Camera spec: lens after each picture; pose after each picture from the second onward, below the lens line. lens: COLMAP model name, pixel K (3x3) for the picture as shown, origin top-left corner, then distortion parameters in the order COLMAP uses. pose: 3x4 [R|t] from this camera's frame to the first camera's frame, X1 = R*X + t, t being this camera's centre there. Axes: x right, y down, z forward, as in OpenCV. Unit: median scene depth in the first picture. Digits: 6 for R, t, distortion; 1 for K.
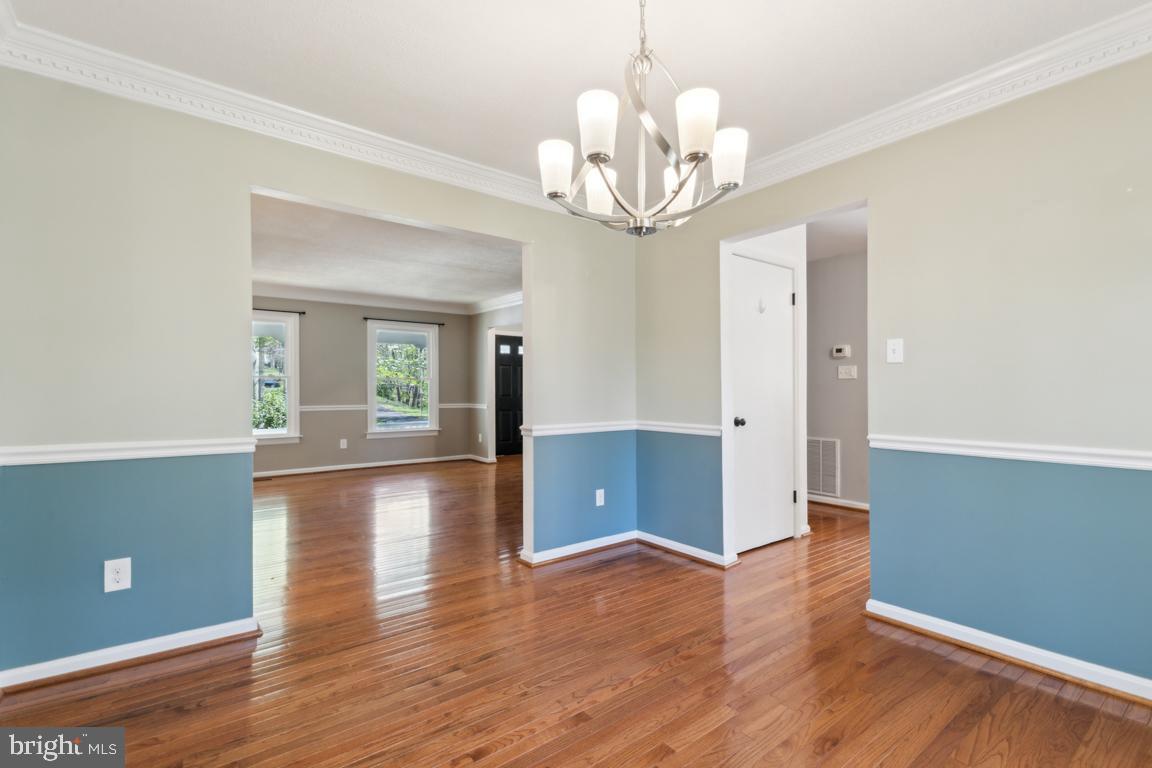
lens RADIAL K [[516.4, 0, 570.2], [0, 516.4, 385.8], [0, 0, 1]] dist [0.027987, 0.000220]
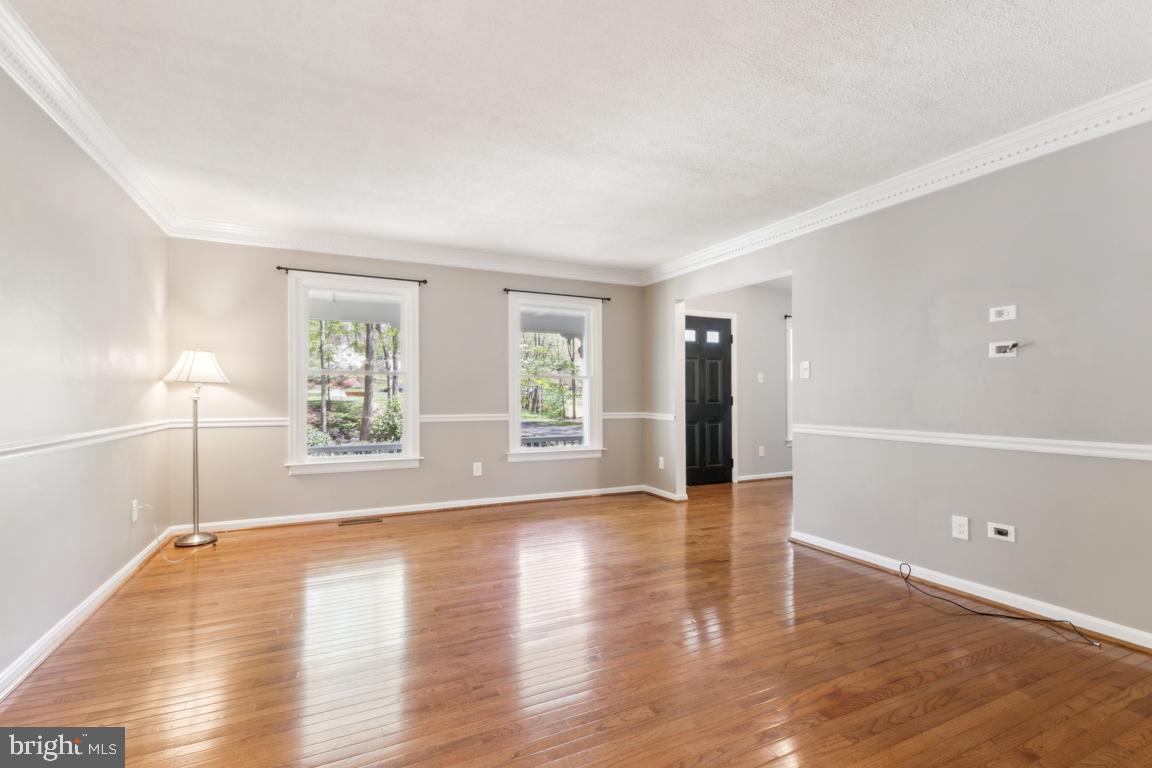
lens RADIAL K [[515.2, 0, 581.1], [0, 515.2, 394.3], [0, 0, 1]] dist [0.003806, 0.000119]
pose [[0.981488, 0.001343, -0.191518, -0.149615], [-0.000225, 0.999983, 0.005860, 0.006062], [0.191522, -0.005708, 0.981472, 0.310677]]
